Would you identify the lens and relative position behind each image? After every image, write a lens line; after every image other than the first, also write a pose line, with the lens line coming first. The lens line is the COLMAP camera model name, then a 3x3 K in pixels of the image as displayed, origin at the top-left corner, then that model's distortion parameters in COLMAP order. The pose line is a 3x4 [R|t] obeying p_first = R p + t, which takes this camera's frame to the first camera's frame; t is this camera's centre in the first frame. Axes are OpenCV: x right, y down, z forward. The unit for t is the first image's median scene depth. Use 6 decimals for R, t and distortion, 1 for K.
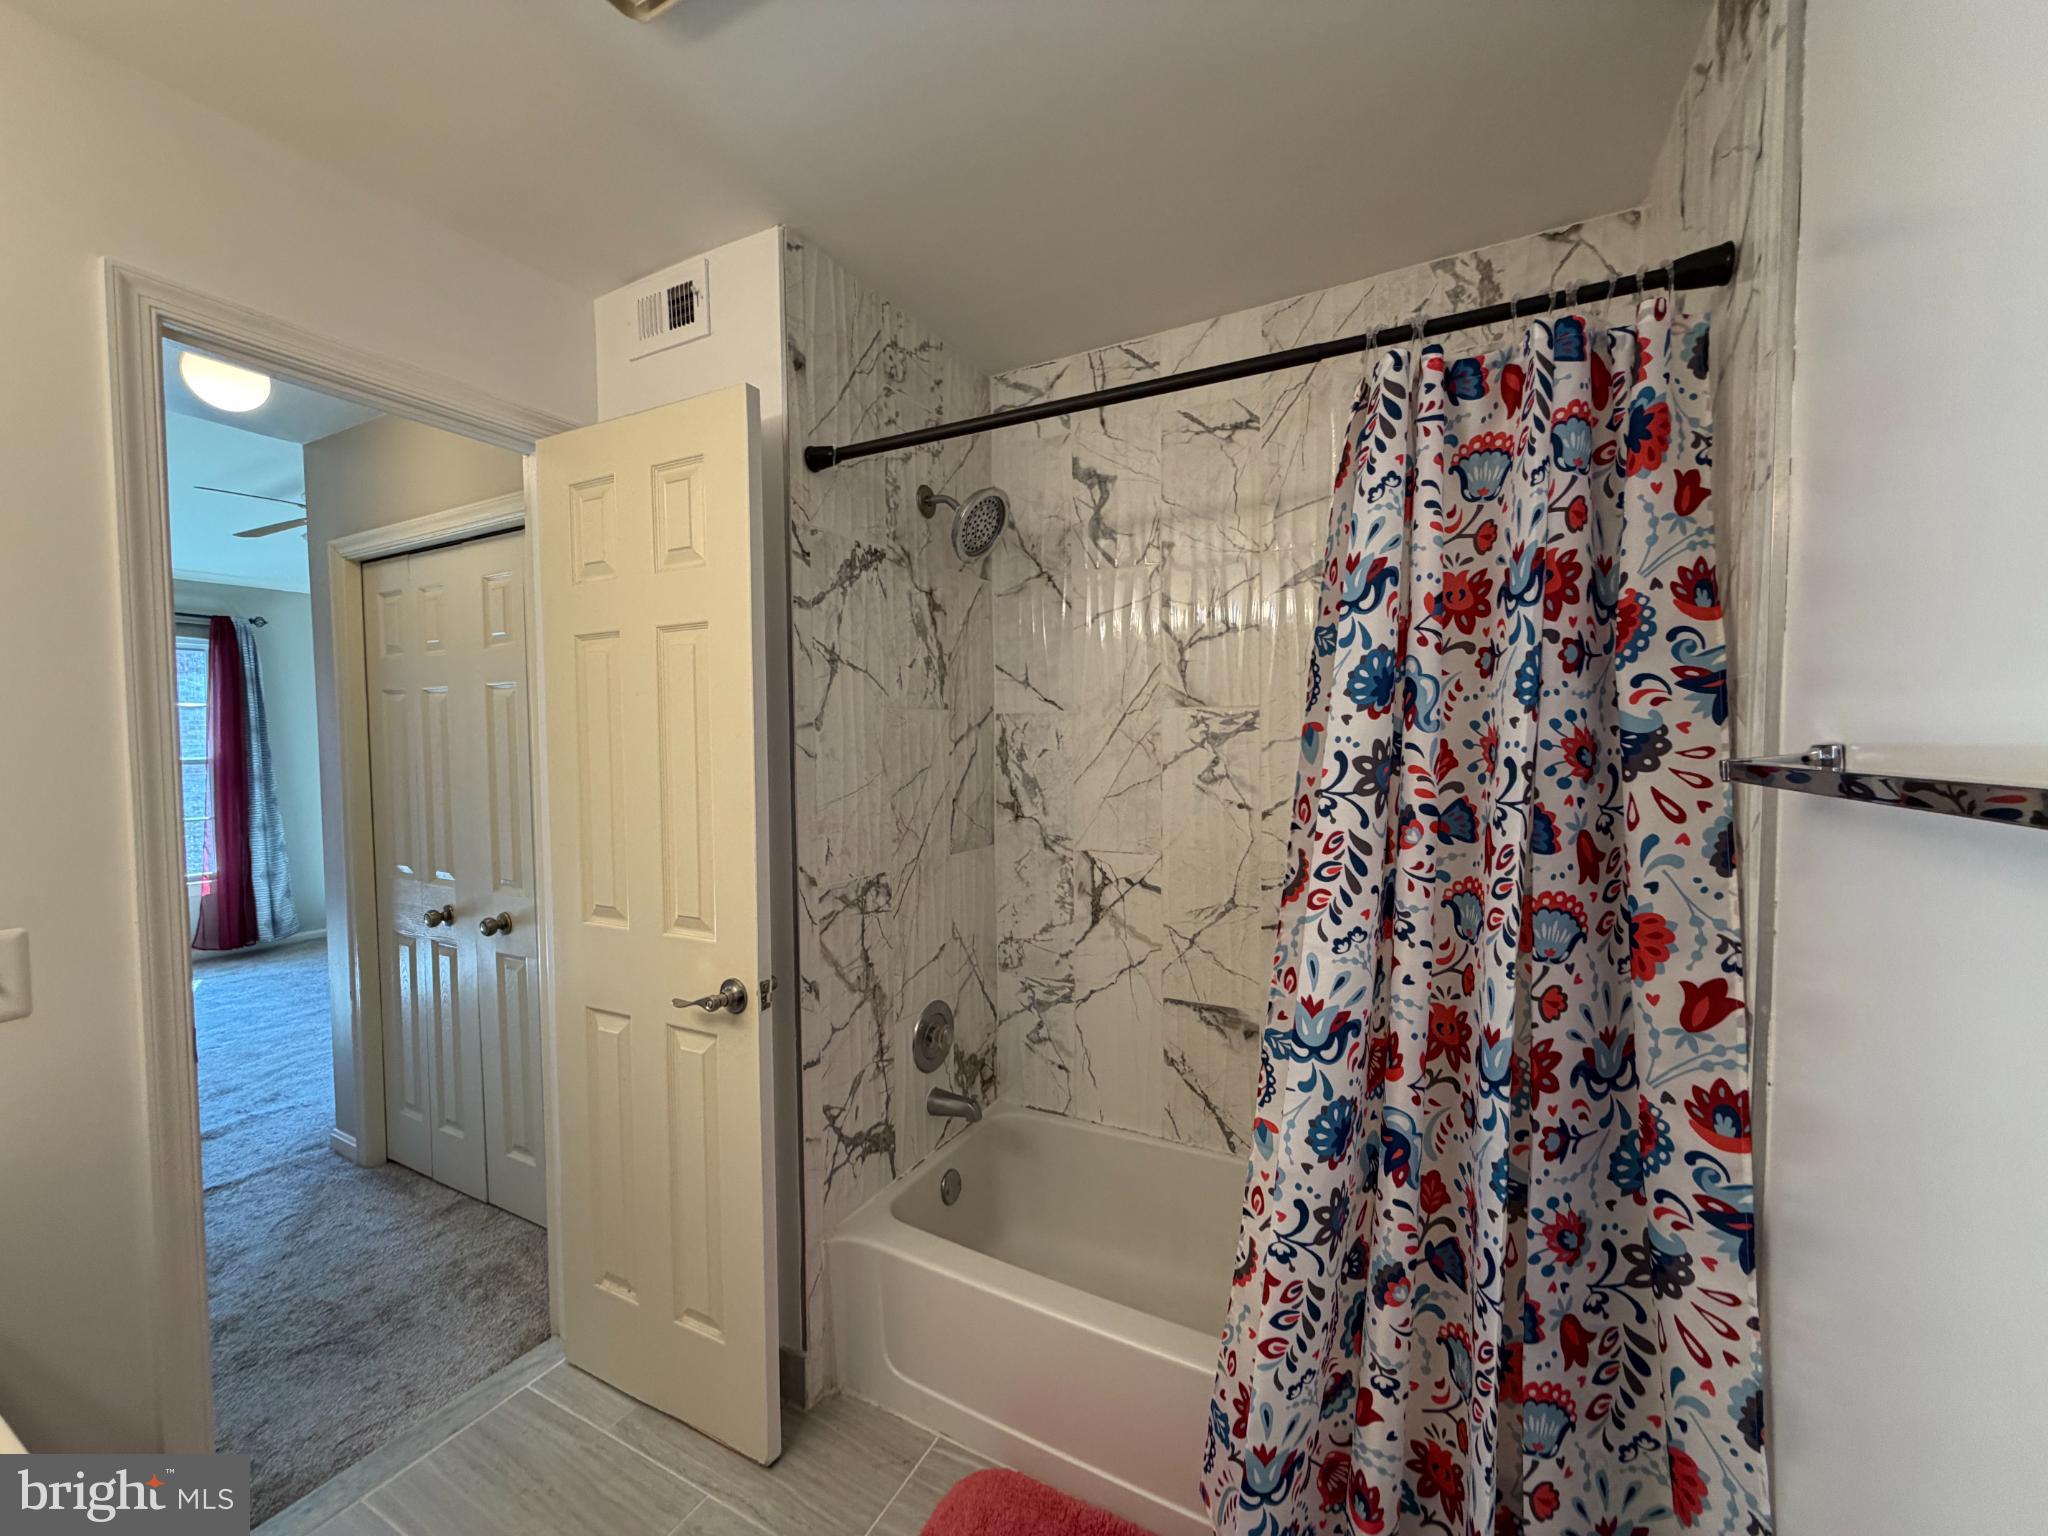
lens RADIAL K [[814.3, 0, 1035.3], [0, 814.3, 763.9], [0, 0, 1]] dist [0.000536, 0.000134]
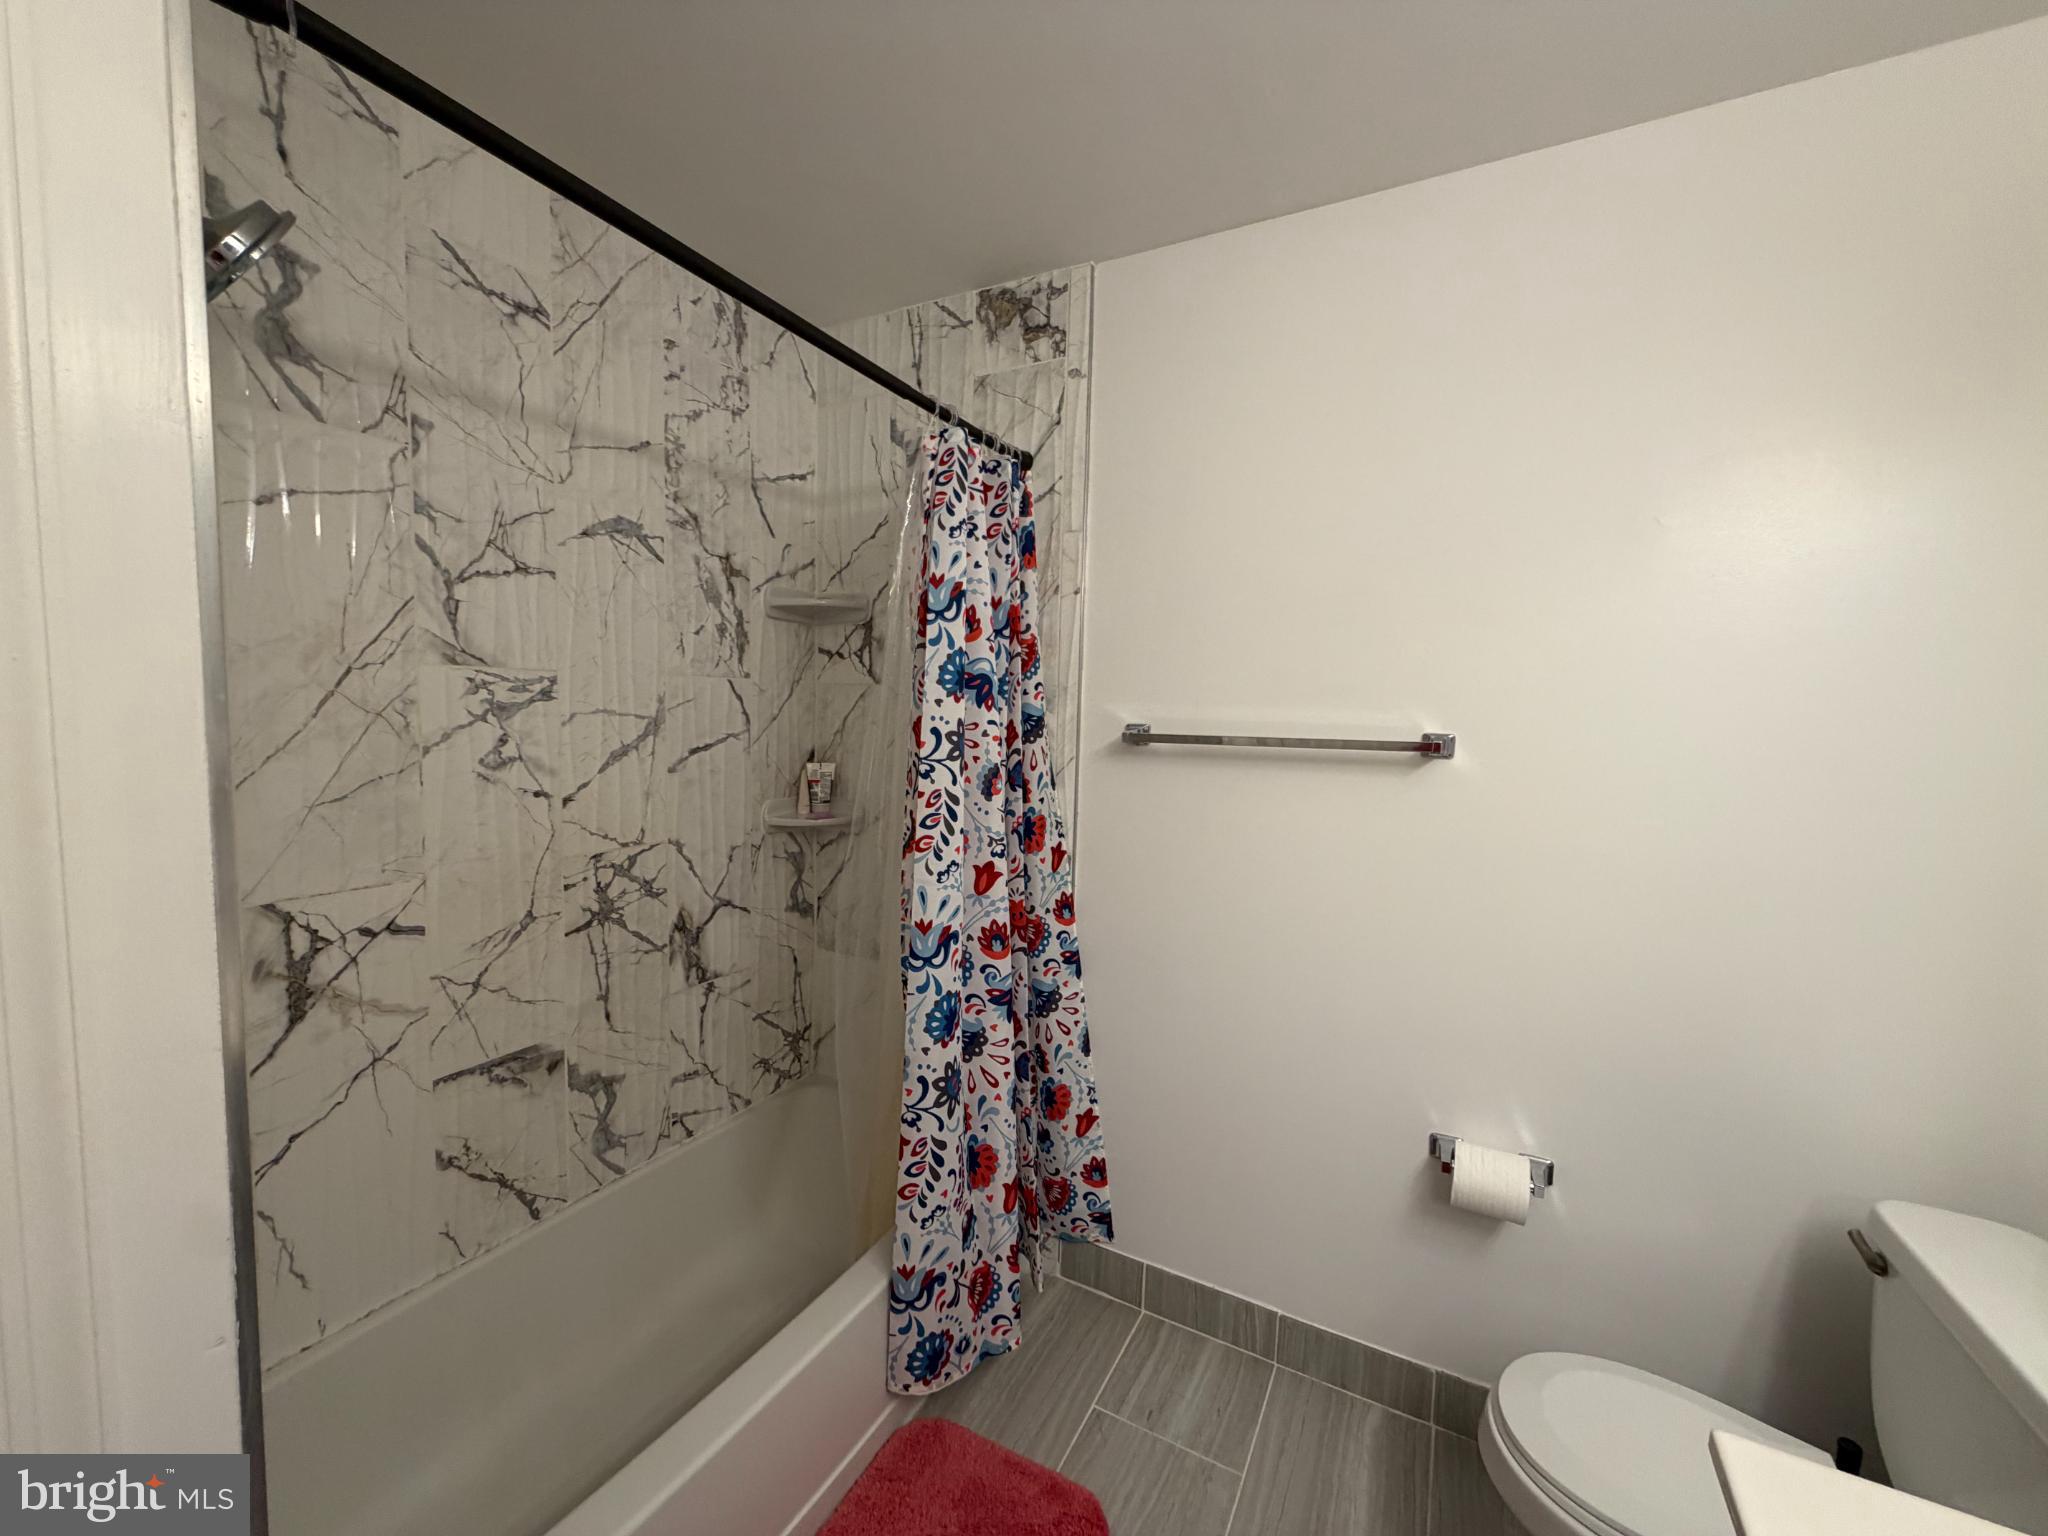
lens RADIAL K [[814.3, 0, 1019.9], [0, 814.3, 770.3], [0, 0, 1]] dist [0.000536, 0.000134]
pose [[0.010773, -0.066970, 0.997697, -0.546093], [0.013844, 0.997669, 0.066819, -0.019050], [-0.999846, 0.013092, 0.011675, 0.514717]]
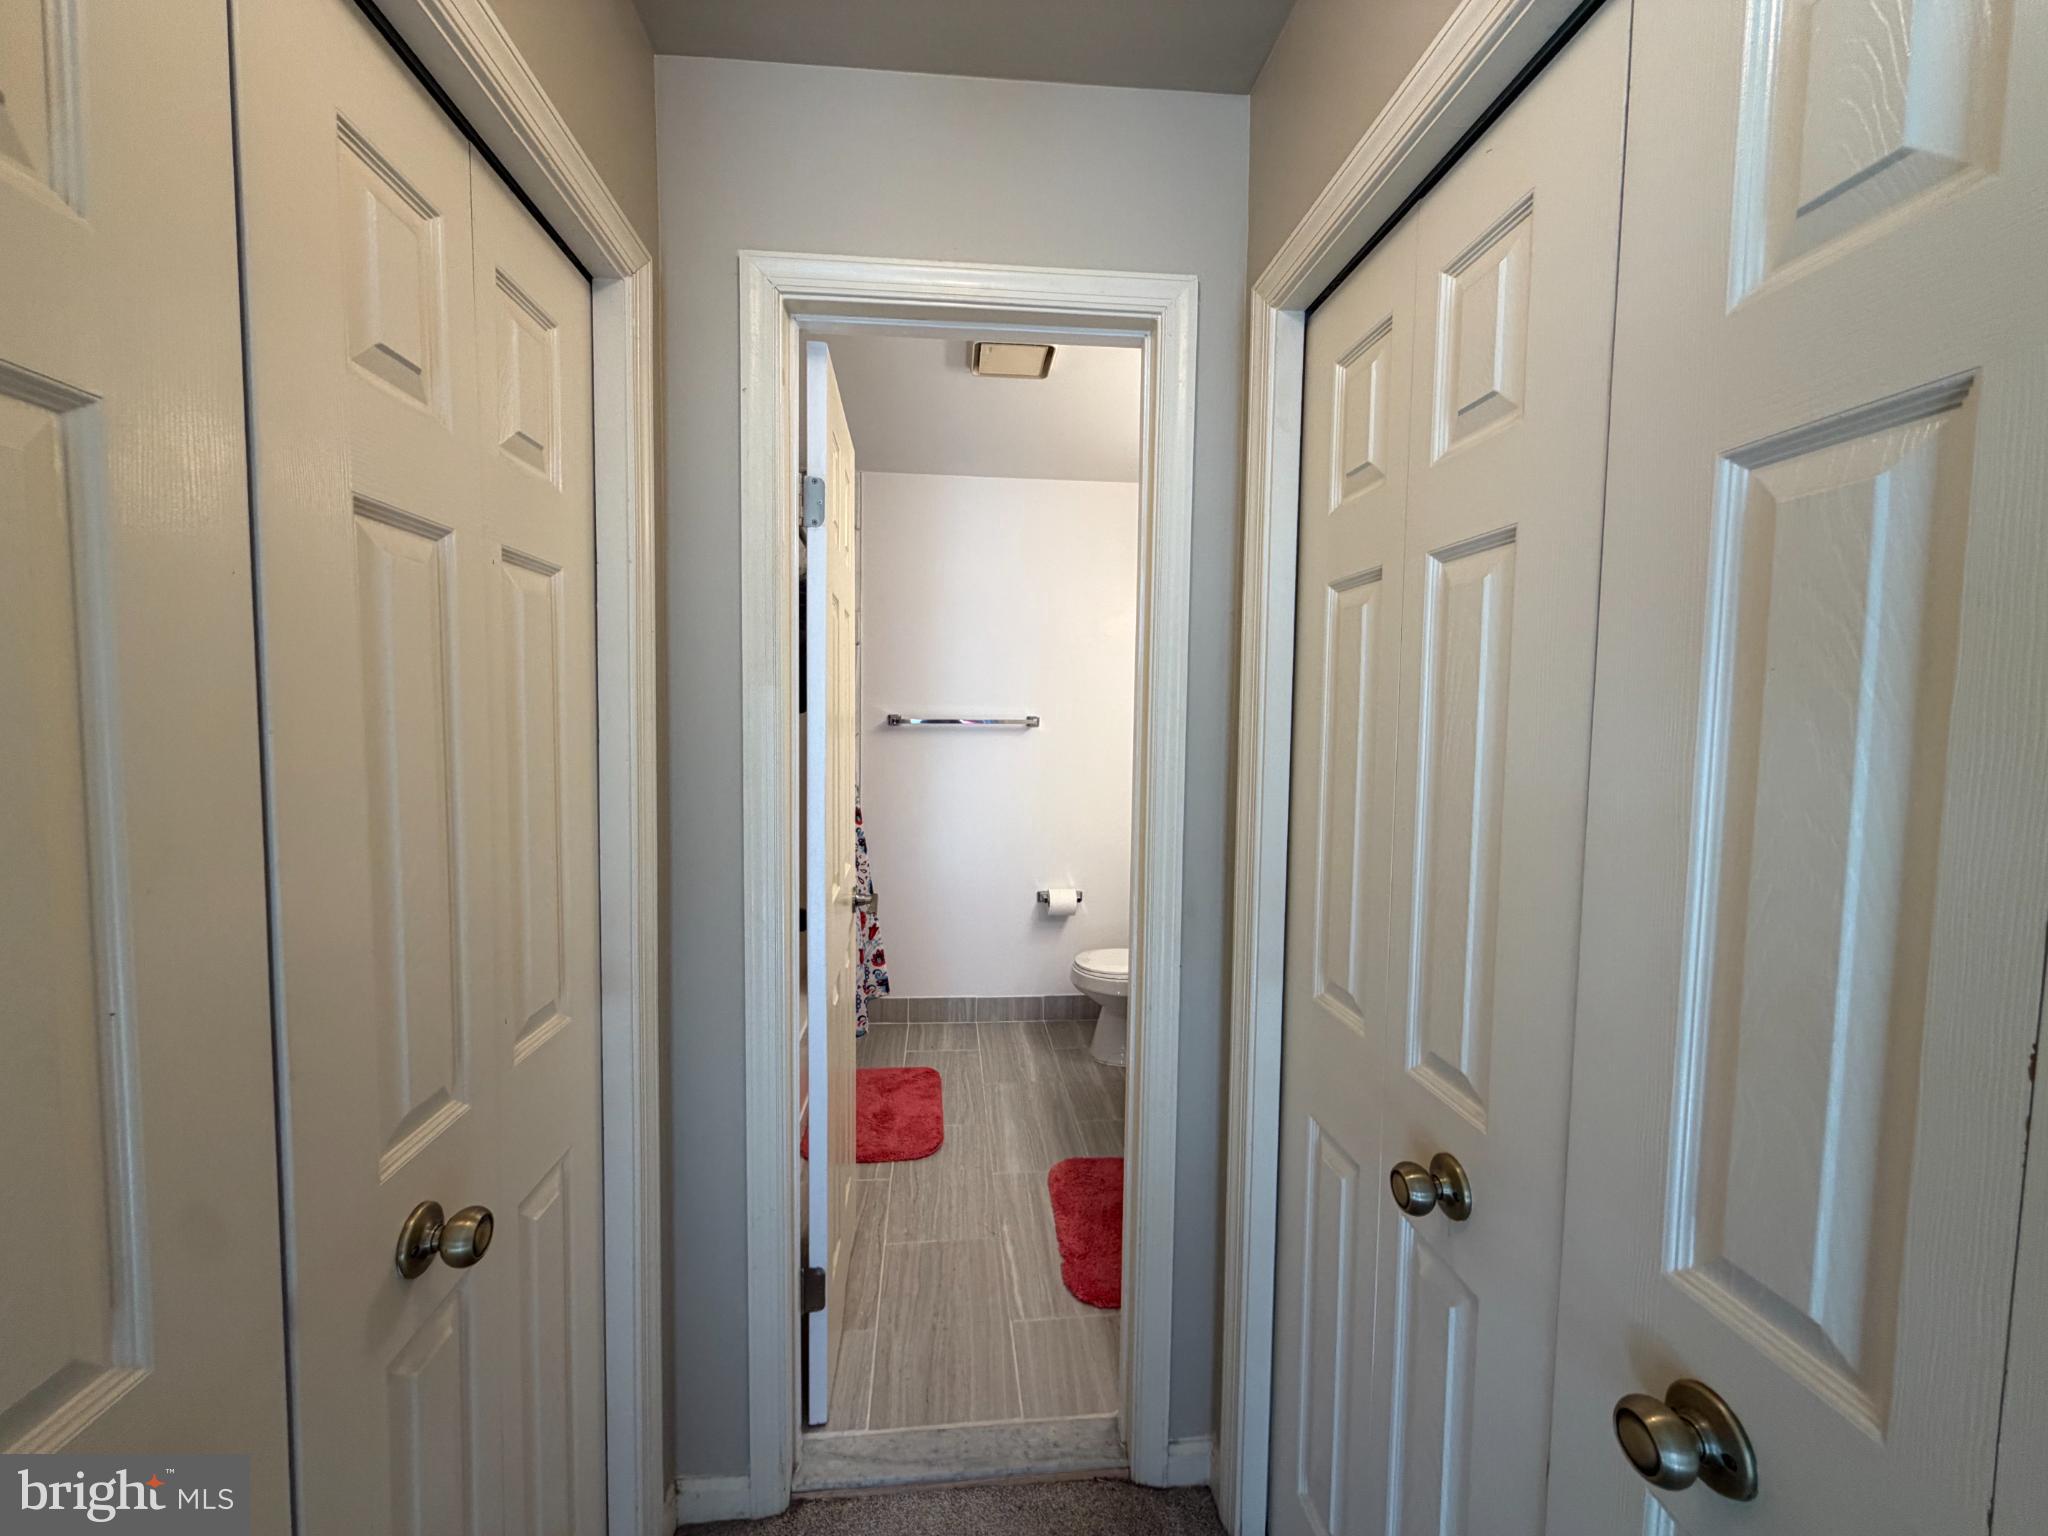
lens RADIAL K [[814.3, 0, 1022.8], [0, 814.3, 763.4], [0, 0, 1]] dist [0.000536, 0.000134]
pose [[-0.549811, -0.048165, 0.833899, -1.348773], [0.022979, 0.997086, 0.072741, -0.024562], [-0.834973, 0.059156, -0.547103, 1.213981]]
